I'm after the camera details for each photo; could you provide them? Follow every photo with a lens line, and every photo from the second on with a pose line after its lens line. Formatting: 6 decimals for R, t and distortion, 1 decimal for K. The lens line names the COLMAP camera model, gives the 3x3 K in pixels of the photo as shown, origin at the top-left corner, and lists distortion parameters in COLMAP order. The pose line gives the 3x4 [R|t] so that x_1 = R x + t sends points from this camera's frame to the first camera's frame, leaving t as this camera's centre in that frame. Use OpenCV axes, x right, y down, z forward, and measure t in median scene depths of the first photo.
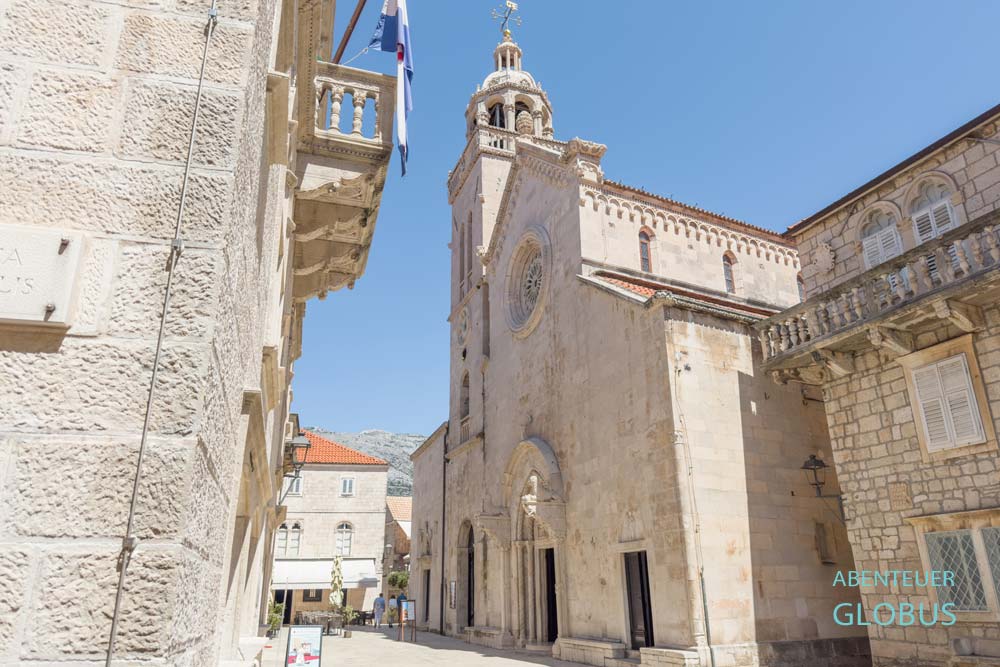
lens RADIAL K [[689.6, 0, 487.5], [0, 689.6, 346.9], [0, 0, 1]] dist [0.100951, -0.151955]
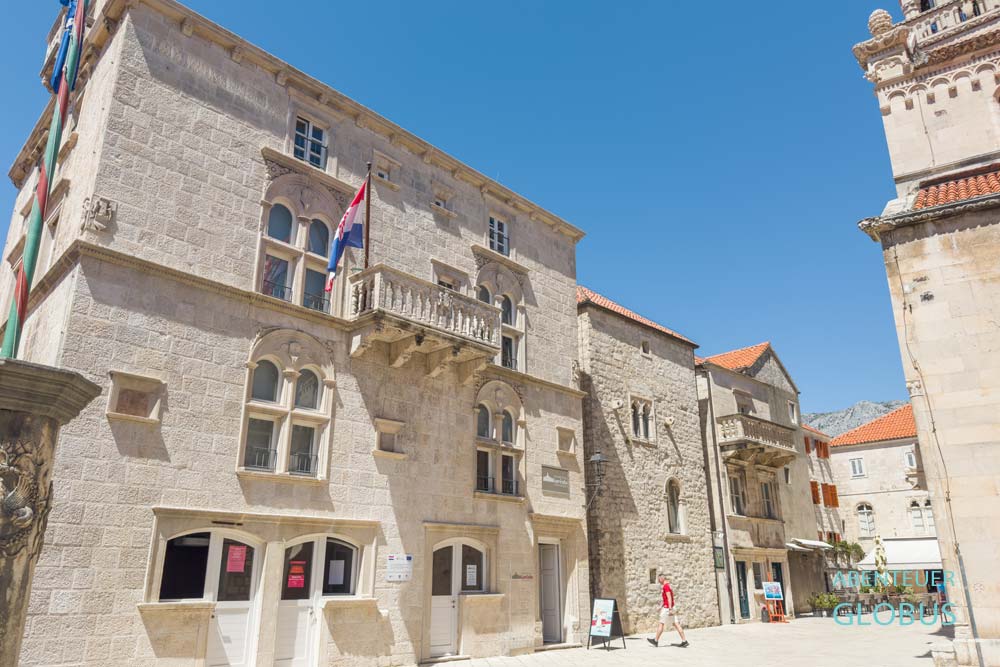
lens RADIAL K [[702.4, 0, 501.1], [0, 702.4, 360.1], [0, 0, 1]] dist [-0.004857, -0.004503]
pose [[0.509725, -0.247776, -0.823886, 0.507749], [0.282300, 0.952779, -0.111886, 0.037875], [0.812704, -0.175552, 0.555602, 0.110319]]
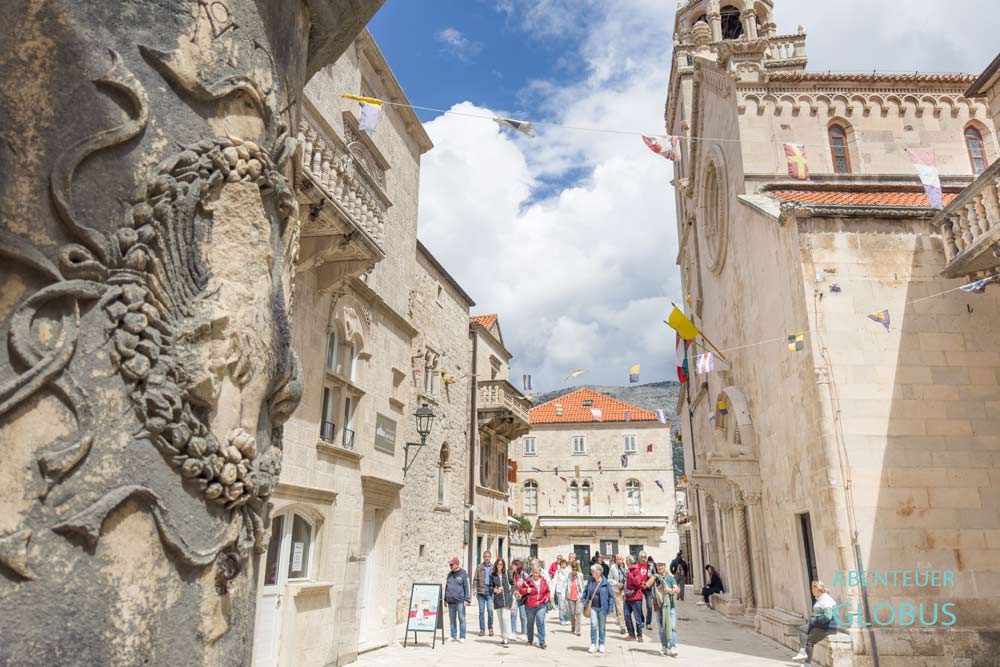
lens RADIAL K [[715.3, 0, 498.3], [0, 715.3, 312.1], [0, 0, 1]] dist [0.001996, -0.001547]
pose [[0.883137, -0.130169, -0.450694, 0.233794], [0.139320, 0.990162, -0.012981, 0.009701], [0.447950, -0.051326, 0.892584, 0.056274]]
